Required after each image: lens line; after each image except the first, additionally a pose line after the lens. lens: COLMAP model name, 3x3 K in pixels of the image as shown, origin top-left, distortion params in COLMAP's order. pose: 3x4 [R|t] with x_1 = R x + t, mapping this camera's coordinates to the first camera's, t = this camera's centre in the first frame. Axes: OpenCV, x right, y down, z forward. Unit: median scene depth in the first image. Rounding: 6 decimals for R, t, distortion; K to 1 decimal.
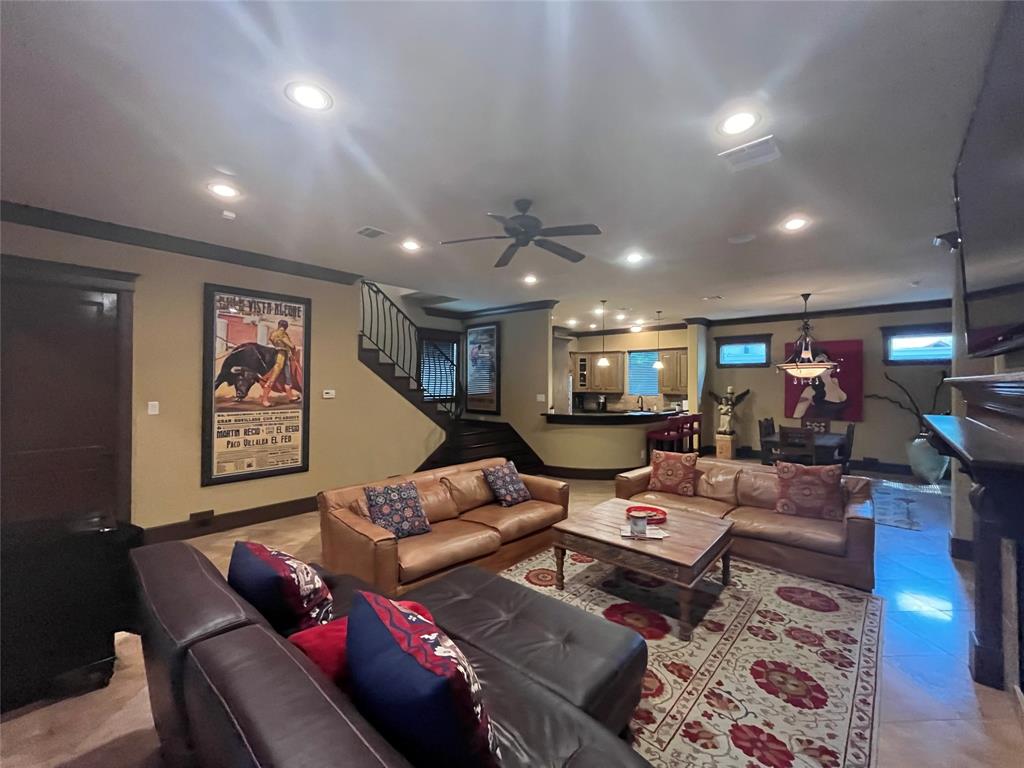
lens RADIAL K [[417.3, 0, 515.3], [0, 417.3, 382.4], [0, 0, 1]] dist [-0.000772, -0.000905]
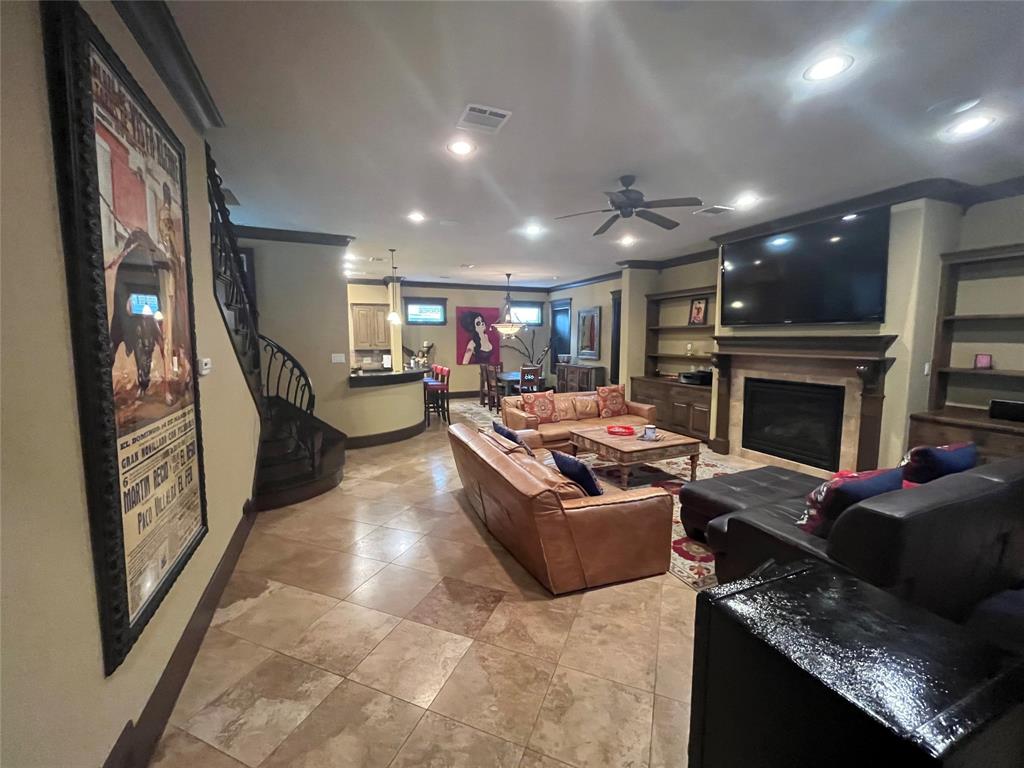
lens RADIAL K [[417.3, 0, 510.5], [0, 417.3, 380.6], [0, 0, 1]] dist [-0.000772, -0.000905]
pose [[0.423290, -0.098636, 0.900609, -0.419183], [0.008485, 0.994444, 0.104925, -0.001166], [-0.905954, -0.036772, 0.421775, 0.281442]]
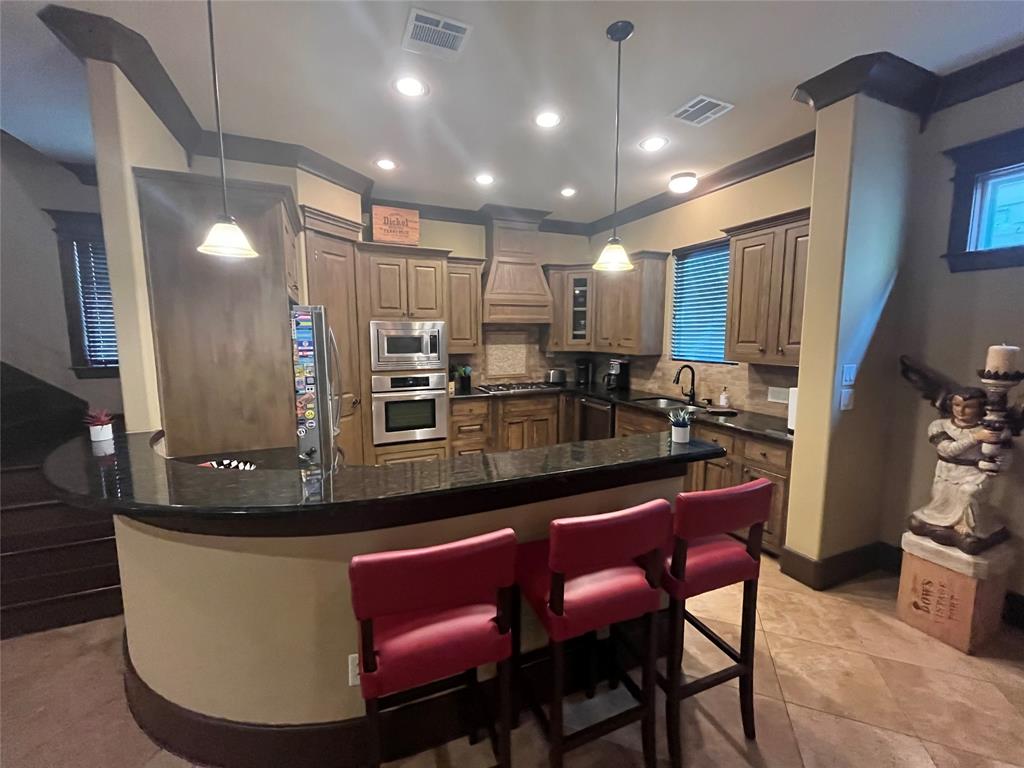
lens RADIAL K [[417.3, 0, 506.5], [0, 417.3, 379.7], [0, 0, 1]] dist [-0.000772, -0.000905]
pose [[0.903365, 0.036537, -0.427314, 0.352172], [0.013632, 0.993415, 0.113761, 0.000242], [0.428657, -0.108593, 0.896918, 0.650936]]
